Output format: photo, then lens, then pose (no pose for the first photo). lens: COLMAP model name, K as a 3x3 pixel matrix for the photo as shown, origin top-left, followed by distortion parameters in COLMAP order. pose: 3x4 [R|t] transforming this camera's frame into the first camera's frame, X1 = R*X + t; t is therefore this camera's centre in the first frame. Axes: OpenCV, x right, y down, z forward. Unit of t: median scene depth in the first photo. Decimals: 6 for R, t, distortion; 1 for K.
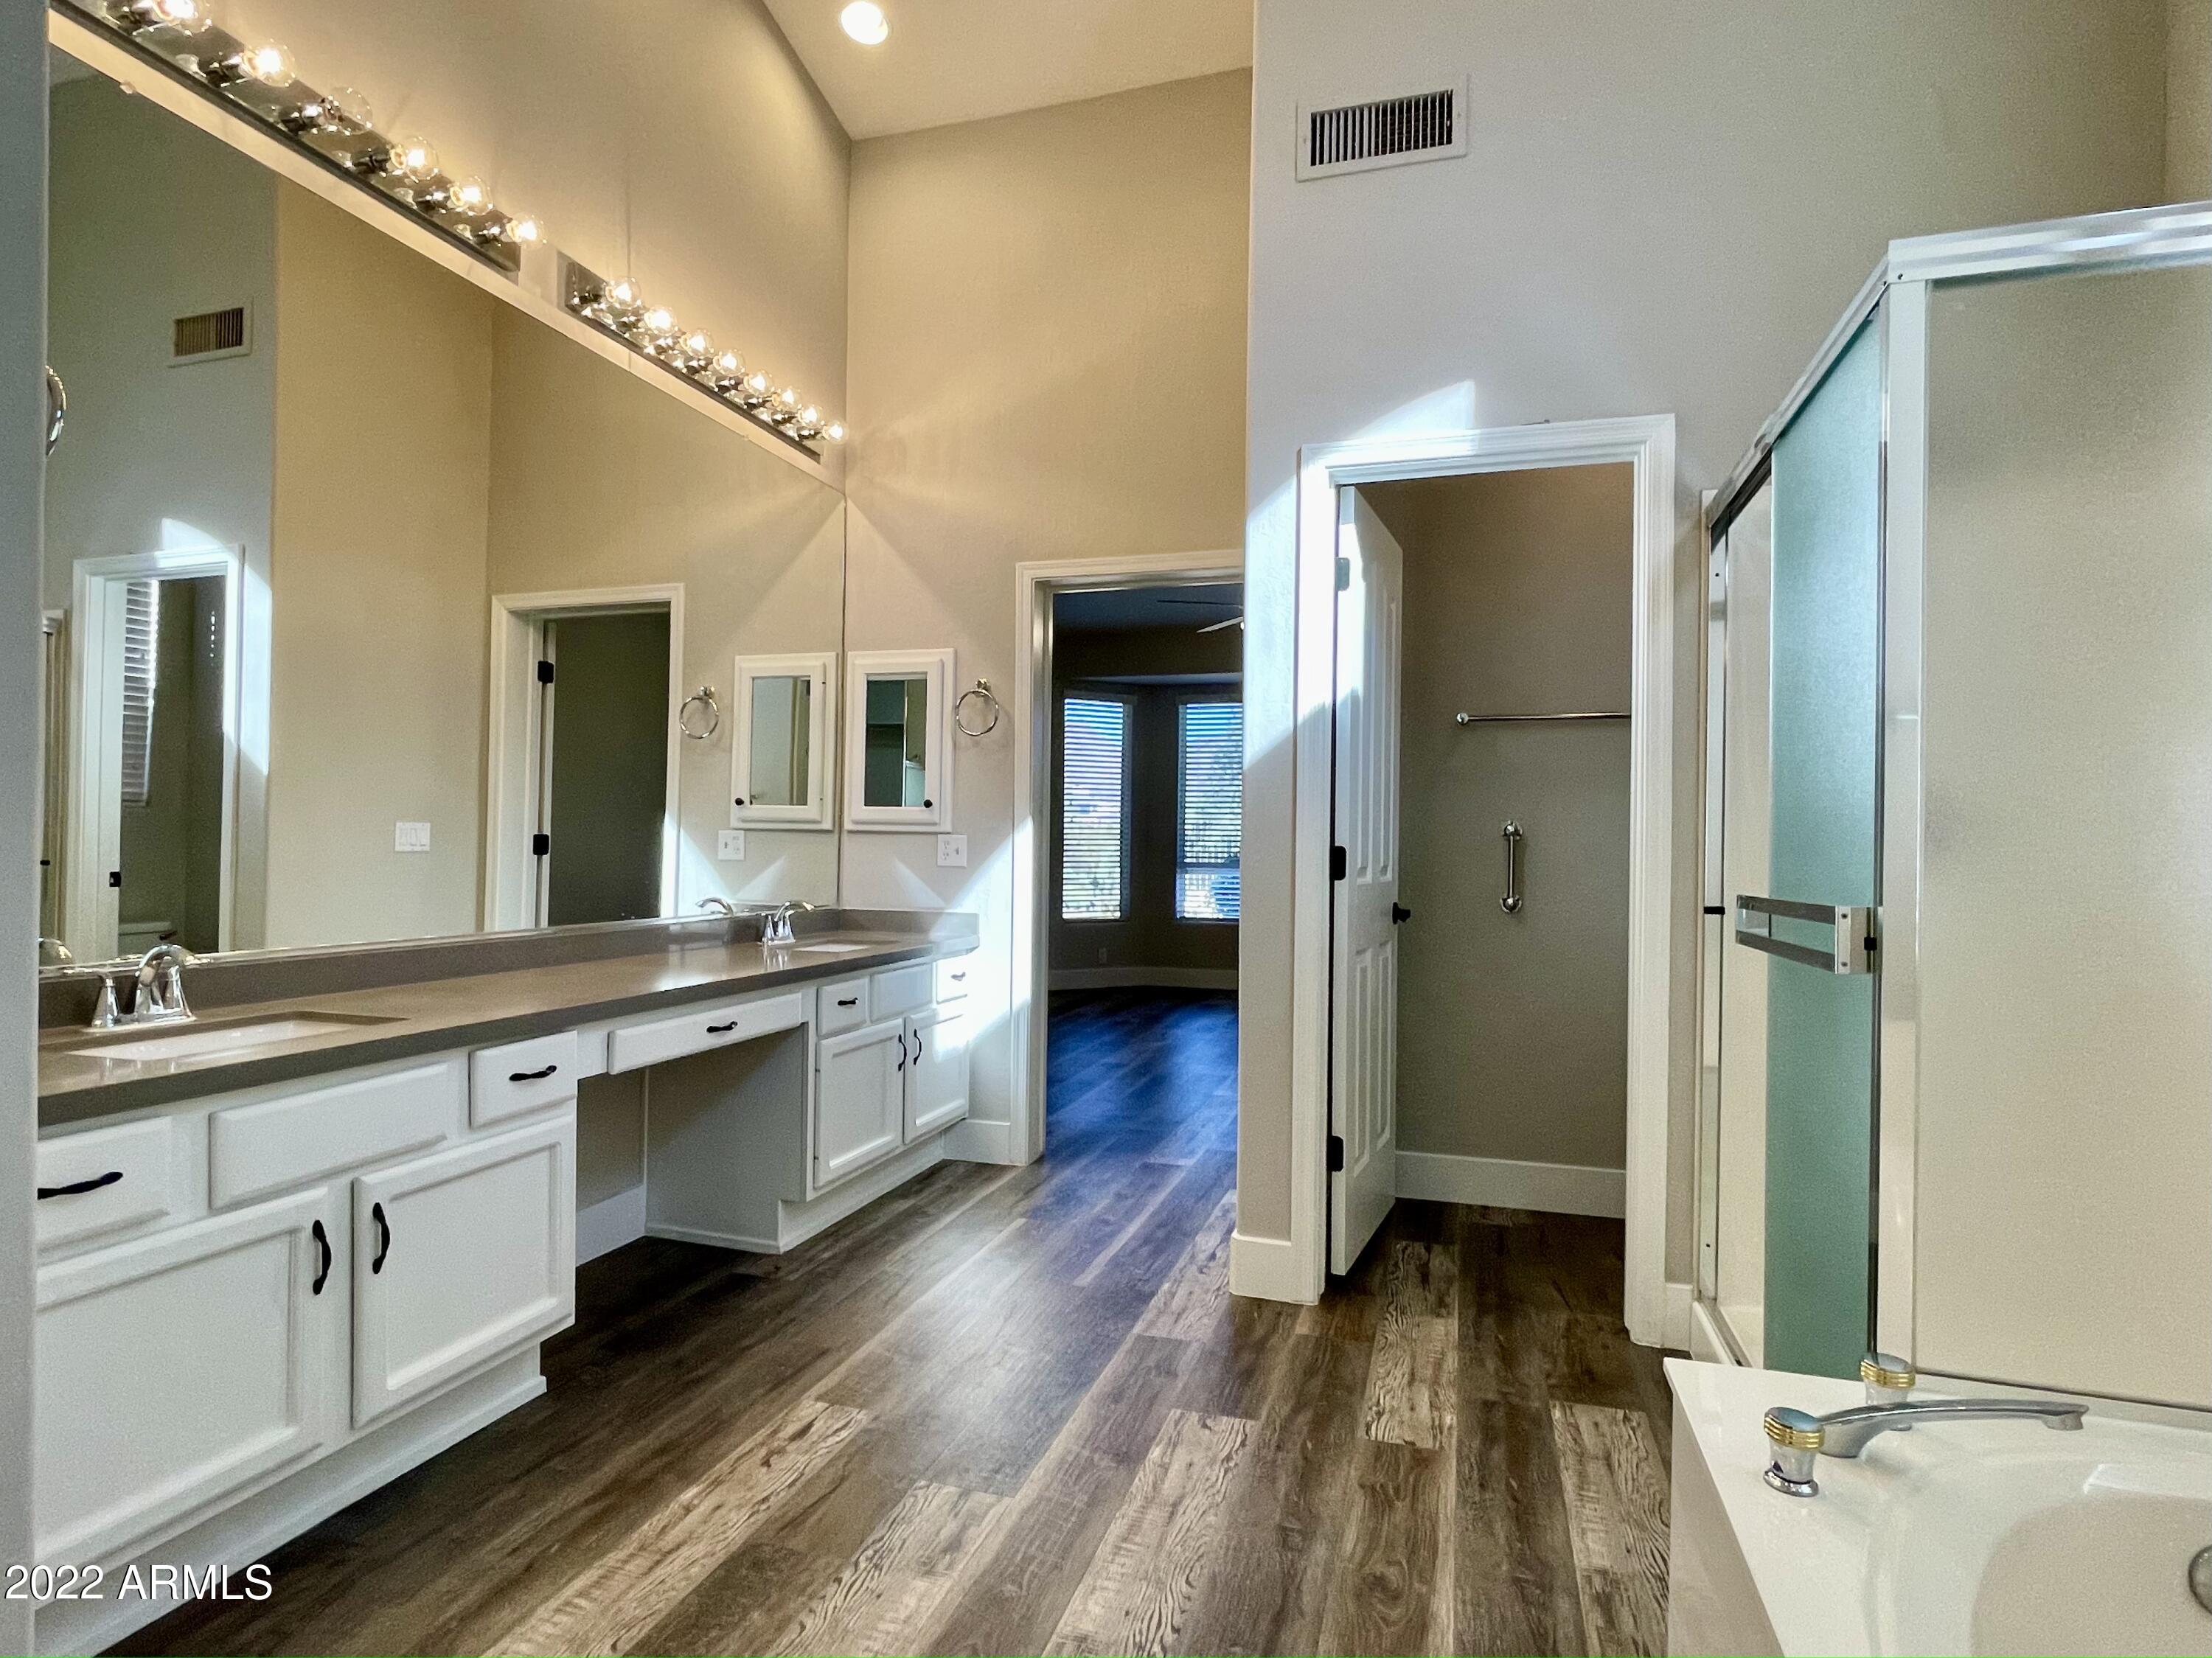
lens RADIAL K [[1180.7, 0, 1091.4], [0, 1180.7, 844.3], [0, 0, 1]] dist [0.014649, -0.018961]
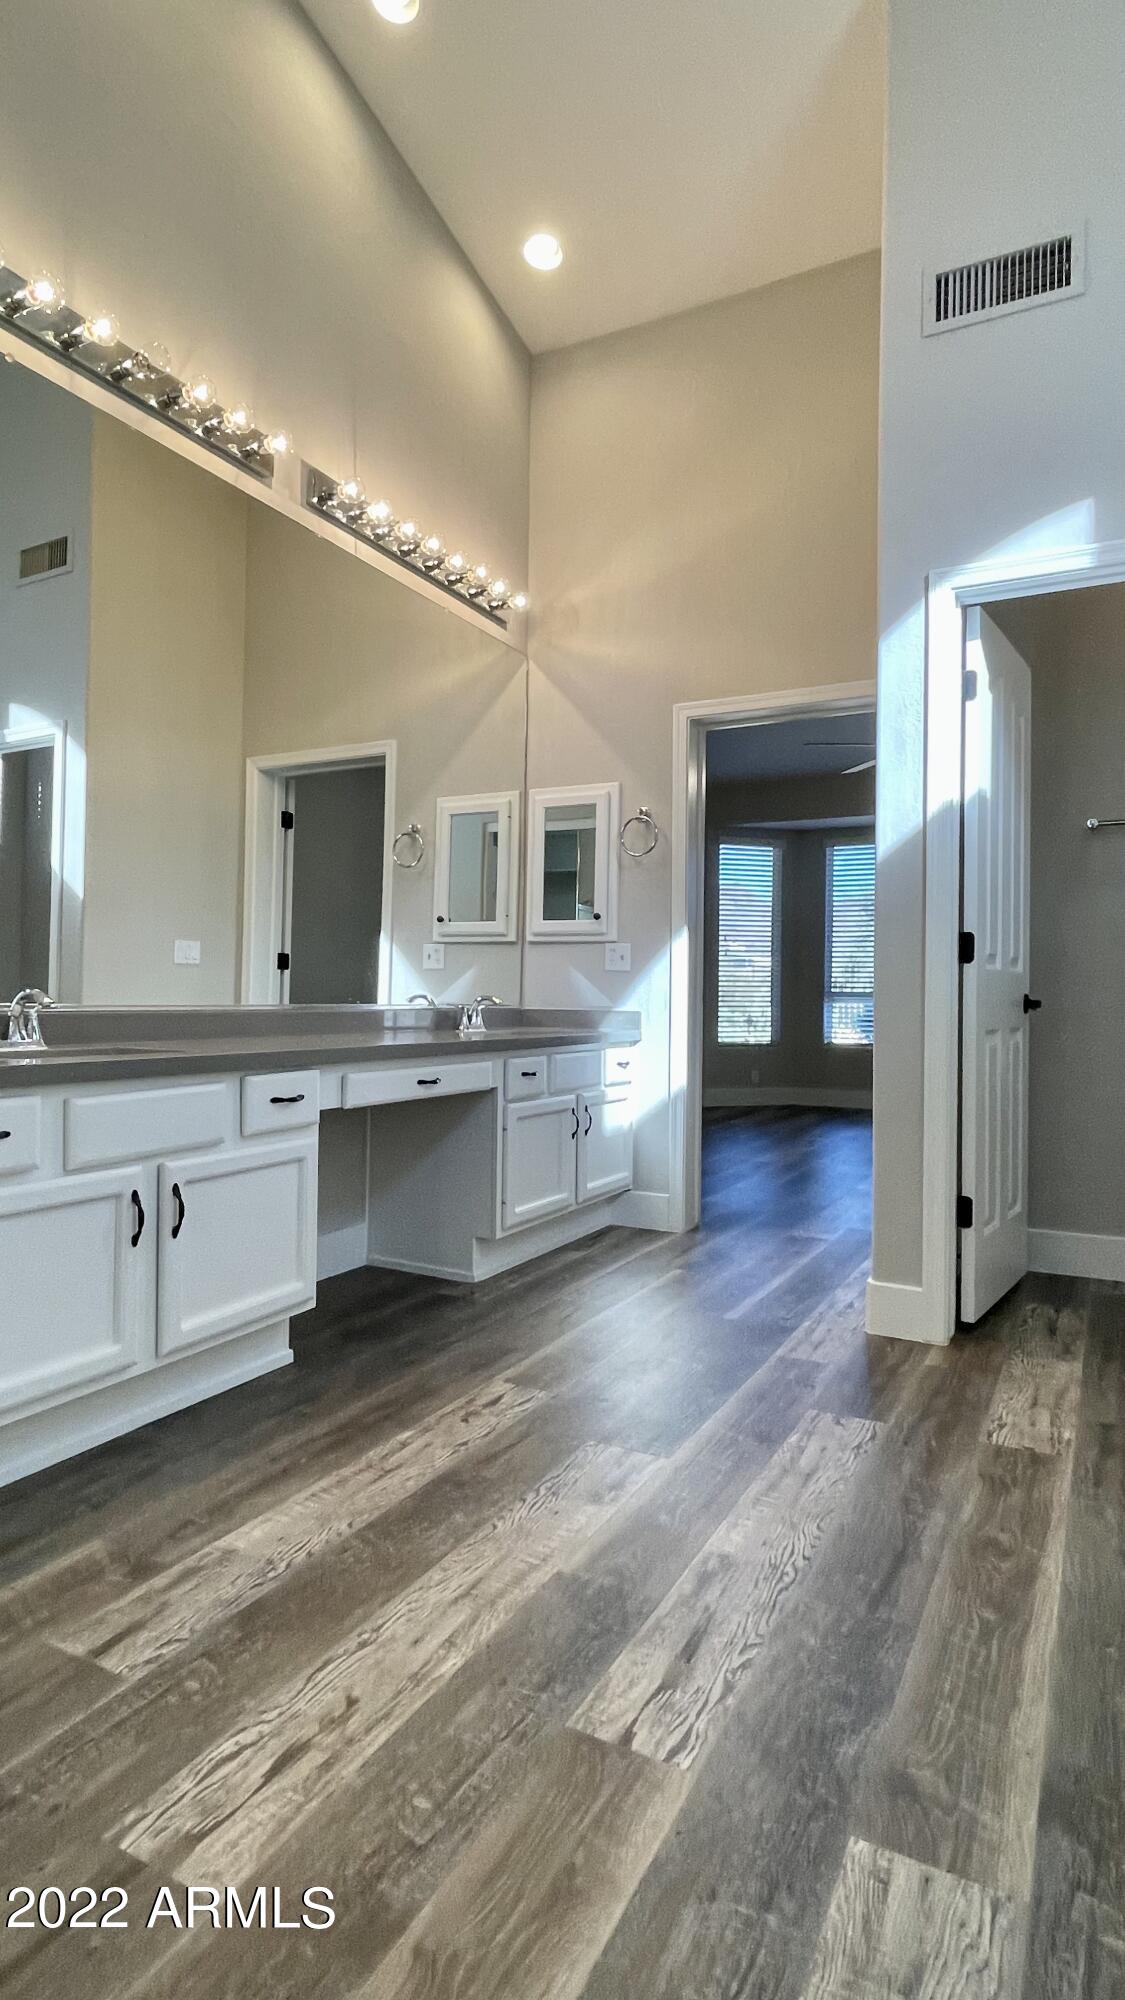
lens RADIAL K [[1065.2, 0, 547.2], [0, 1065.2, 986.7], [0, 0, 1]] dist [-0.004054, -0.000473]
pose [[0.982674, -0.002402, -0.185328, 0.009141], [0.000798, 0.999962, -0.008728, 0.062213], [0.185342, 0.008429, 0.982638, -0.046705]]
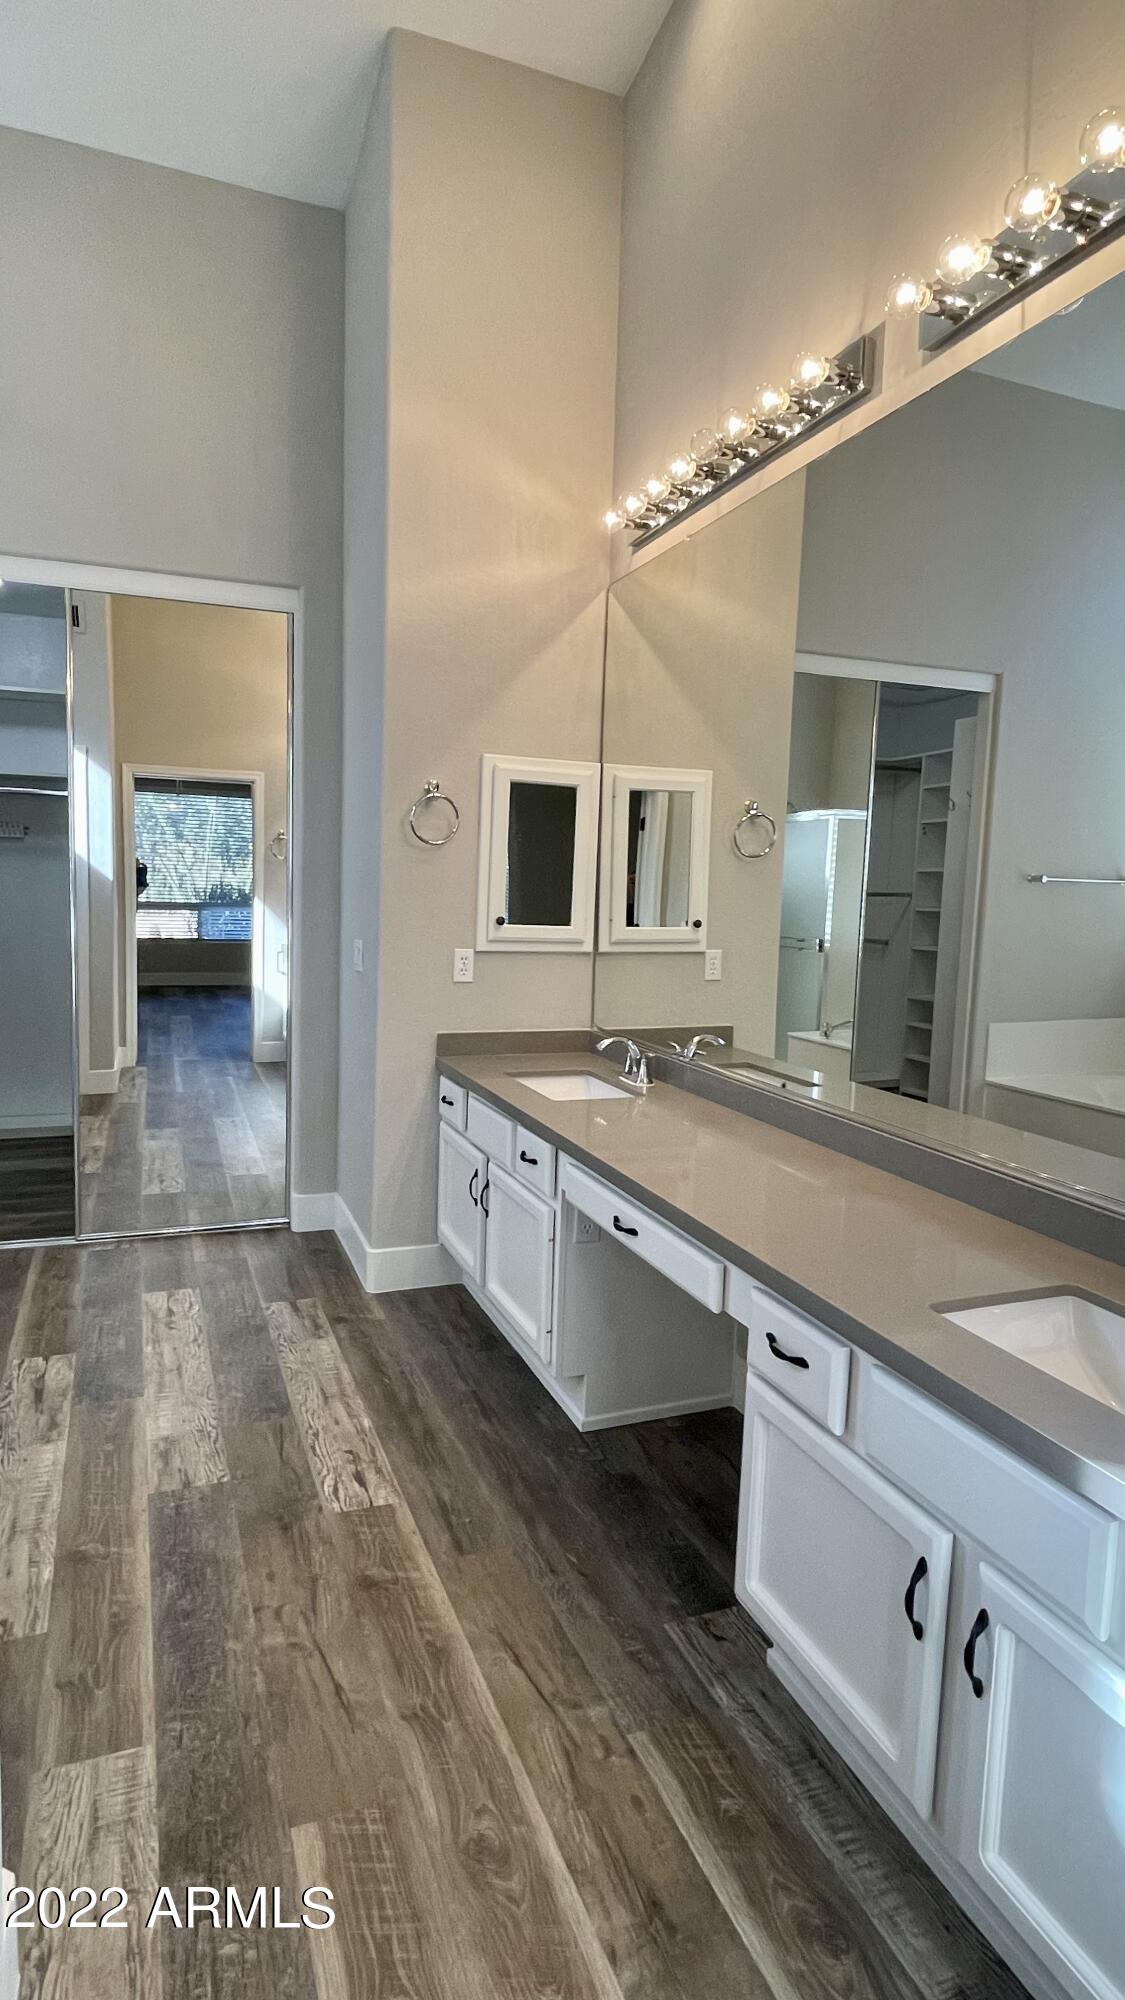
lens RADIAL K [[1065.2, 0, 547.2], [0, 1065.2, 986.7], [0, 0, 1]] dist [-0.004054, -0.000473]
pose [[-0.777558, 0.027645, -0.628203, 0.216826], [-0.036371, 0.995383, 0.088822, -0.089722], [0.627759, 0.091913, -0.772963, 1.466755]]
